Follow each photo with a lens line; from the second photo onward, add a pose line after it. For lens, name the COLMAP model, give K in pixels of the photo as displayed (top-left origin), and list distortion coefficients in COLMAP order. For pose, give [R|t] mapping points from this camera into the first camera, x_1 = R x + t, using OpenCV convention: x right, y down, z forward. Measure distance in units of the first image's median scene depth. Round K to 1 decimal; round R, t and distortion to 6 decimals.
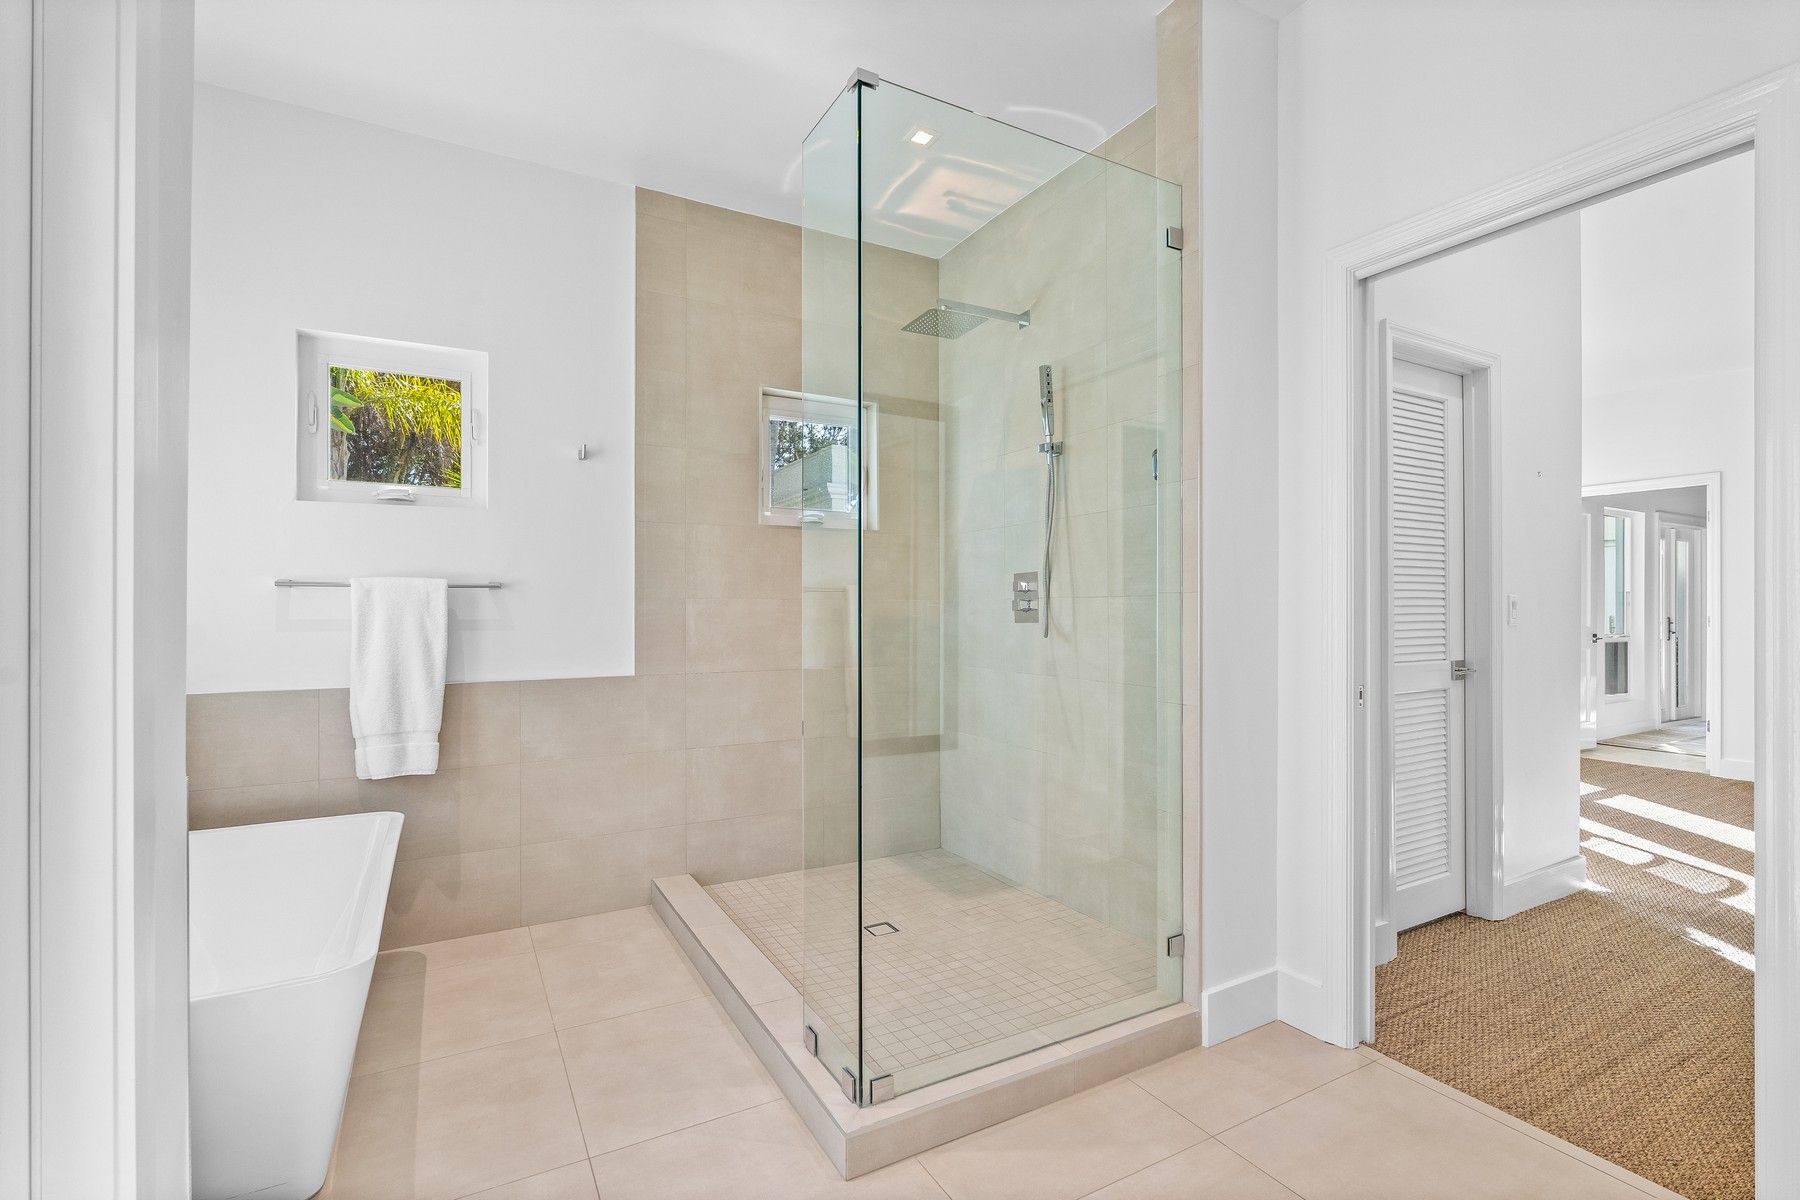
lens RADIAL K [[808.9, 0, 899.4], [0, 808.9, 610.2], [0, 0, 1]] dist [0.000030, 0.000085]
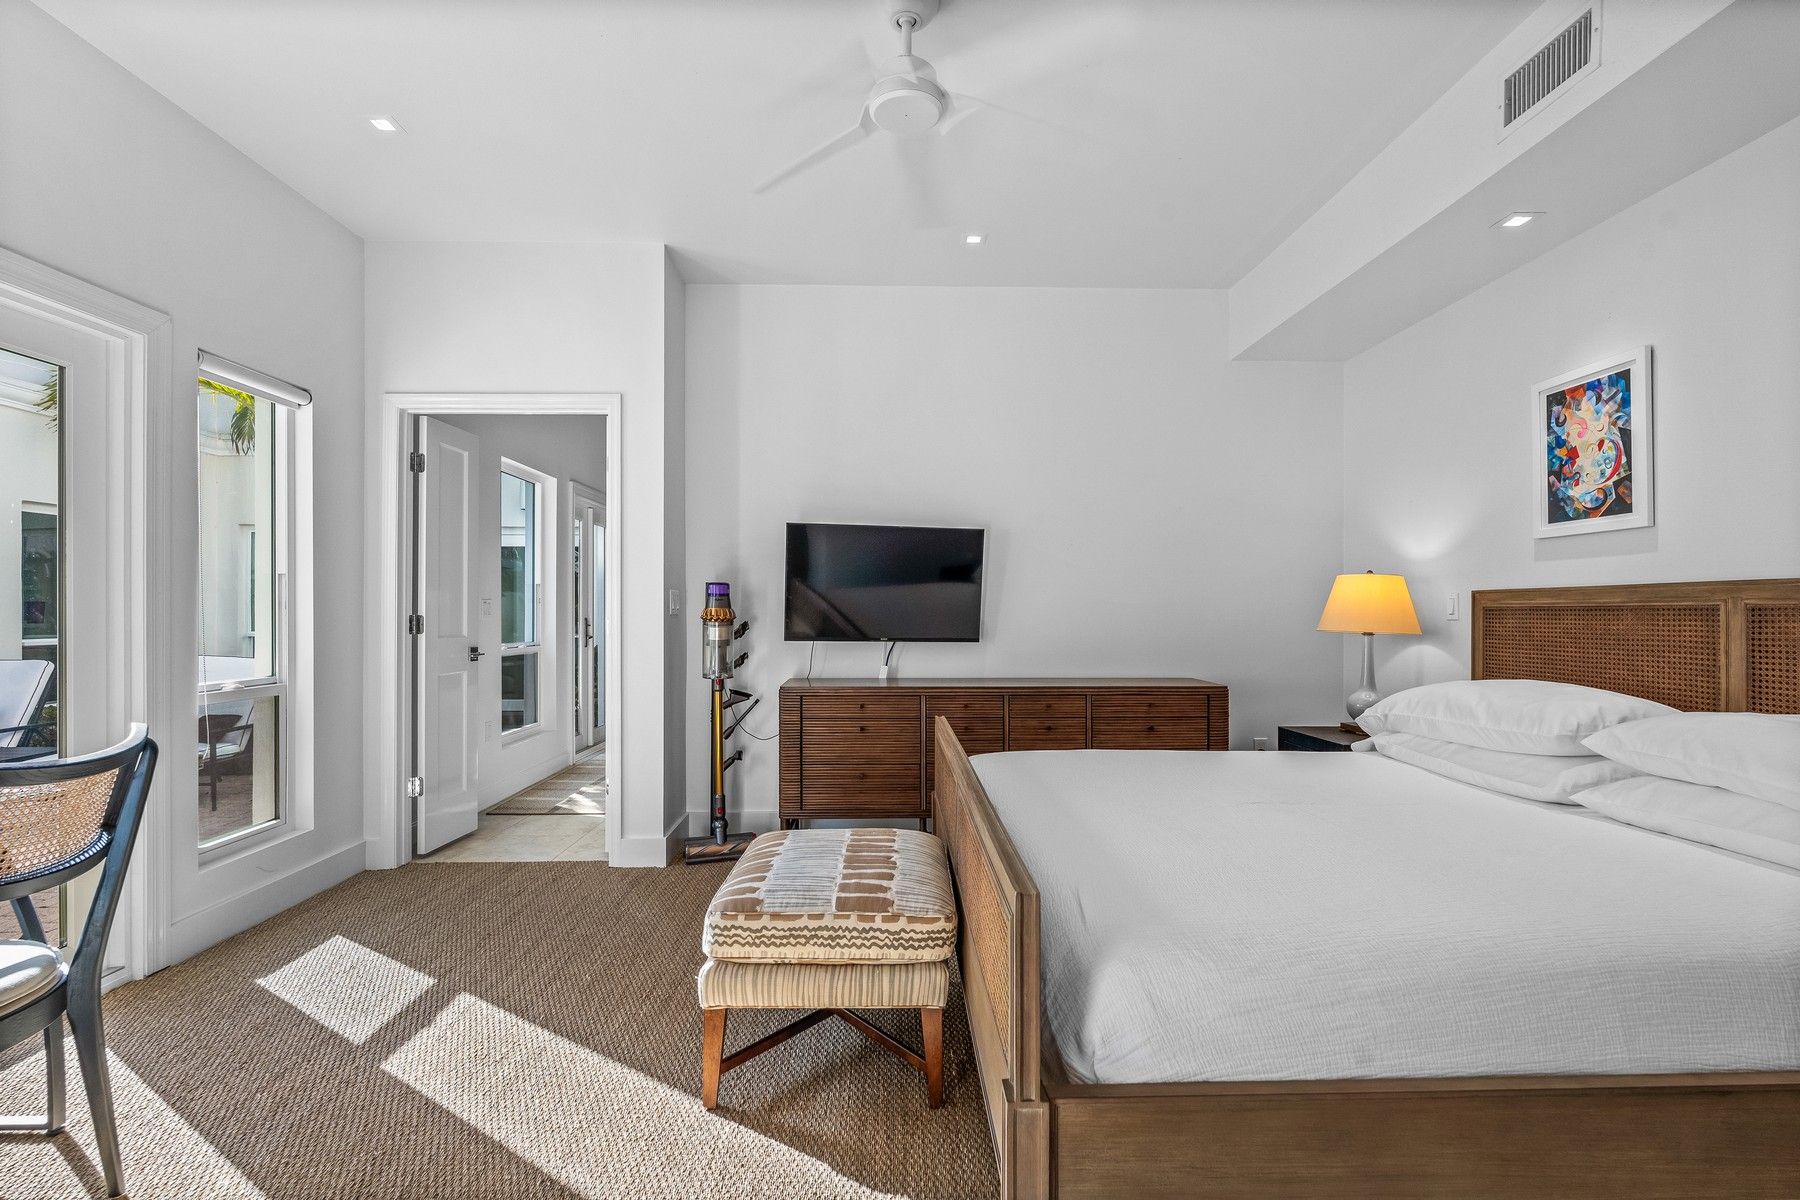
lens RADIAL K [[849.9, 0, 902.9], [0, 849.9, 611.2], [0, 0, 1]] dist [-0.000485, -0.000525]
pose [[0.465312, 0.001586, 0.885146, 0.428898], [-0.004418, 0.999990, 0.000531, 0.000209], [-0.885136, -0.004158, 0.465314, 0.400907]]
